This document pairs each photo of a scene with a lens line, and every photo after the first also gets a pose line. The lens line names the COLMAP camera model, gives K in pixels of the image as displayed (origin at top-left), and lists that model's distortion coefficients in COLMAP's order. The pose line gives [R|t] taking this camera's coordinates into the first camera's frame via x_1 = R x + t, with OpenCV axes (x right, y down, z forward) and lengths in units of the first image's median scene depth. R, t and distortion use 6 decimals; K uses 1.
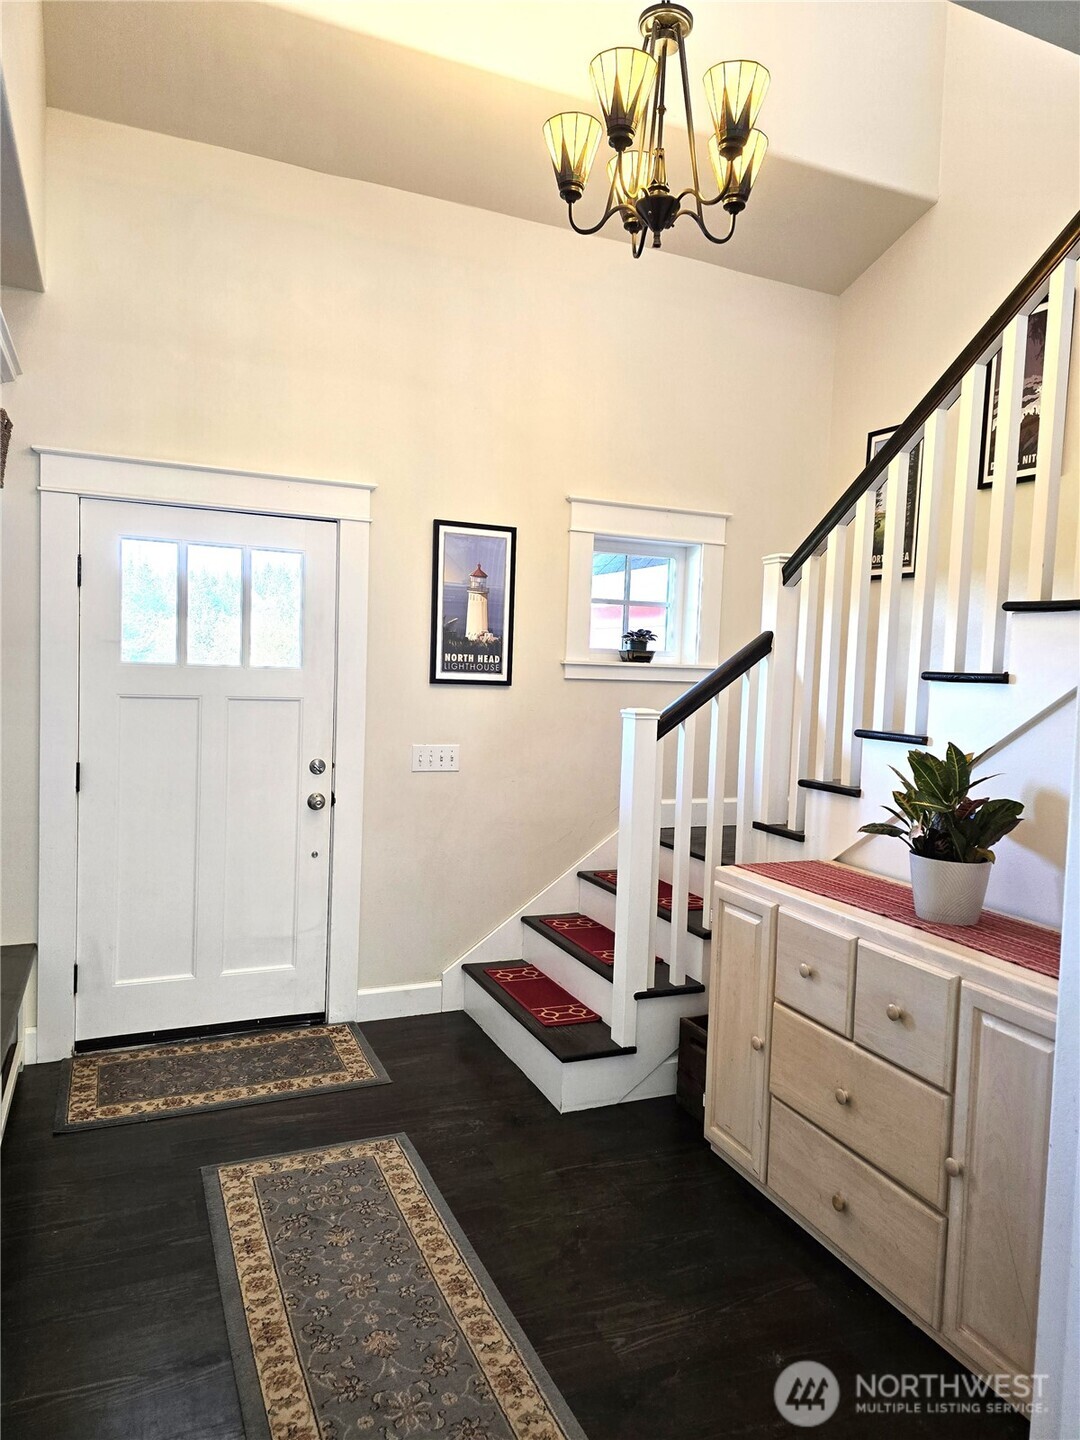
lens RADIAL K [[963.9, 0, 547.9], [0, 963.9, 719.0], [0, 0, 1]] dist [0.086469, -0.076035]
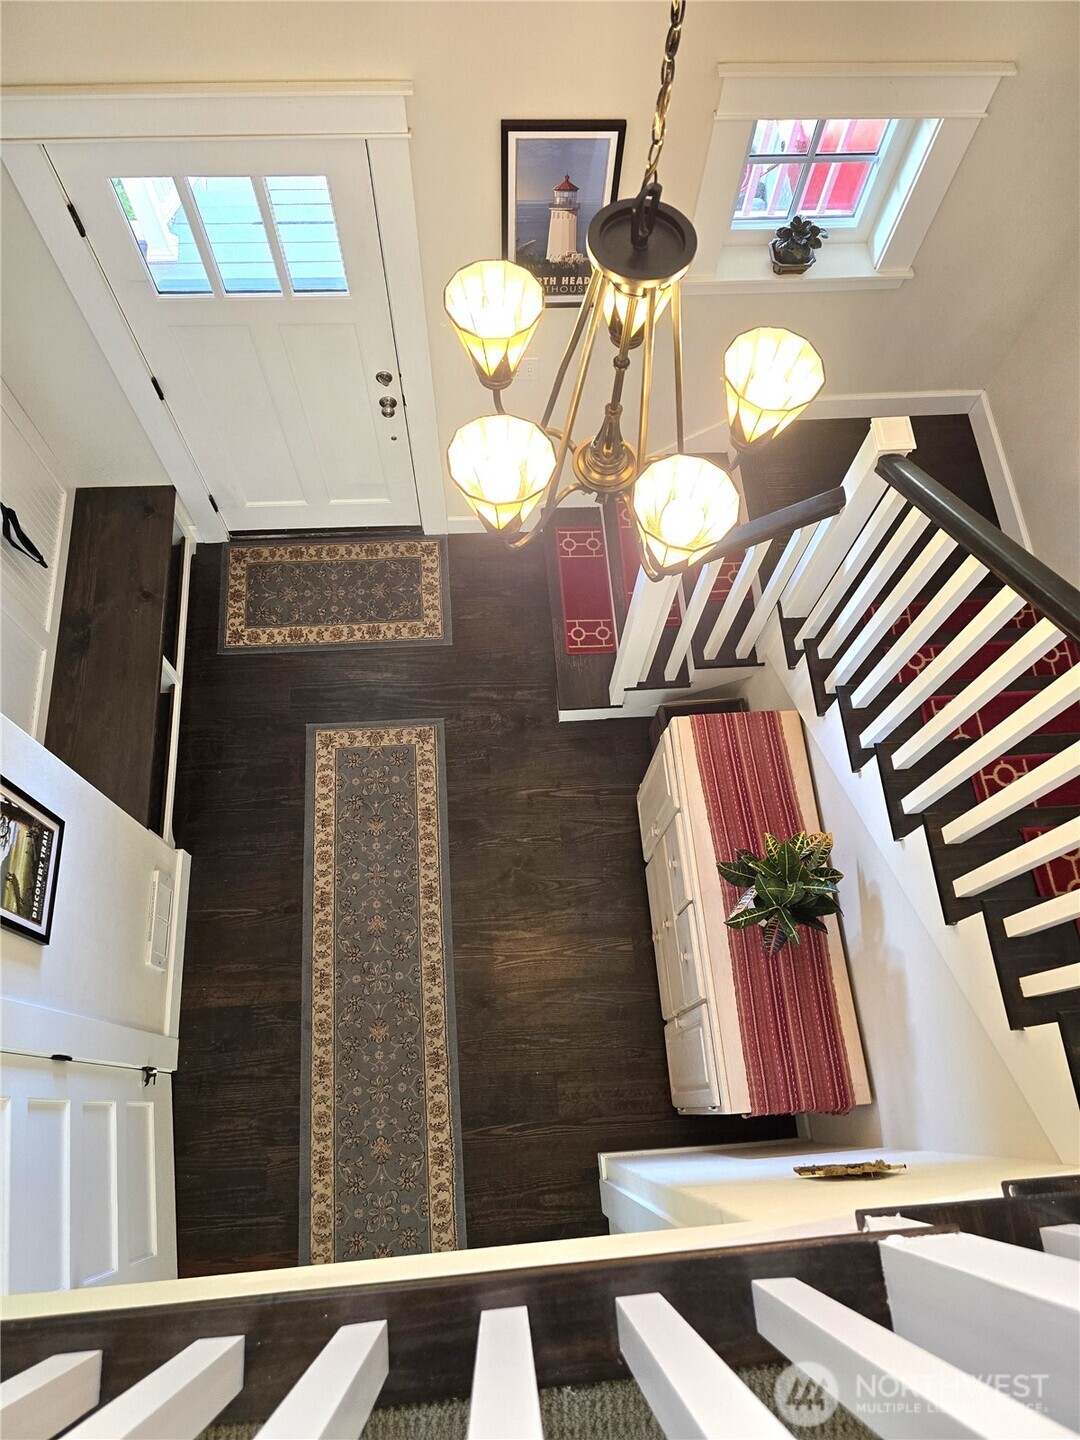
lens RADIAL K [[965.6, 0, 540.0], [0, 965.6, 720.0], [0, 0, 1]] dist [0.183649, -0.254746]
pose [[0.942309, 0.308846, -0.129100, 0.160446], [-0.018483, 0.433086, 0.901163, -0.805962], [0.334232, -0.846788, 0.413810, 0.435233]]
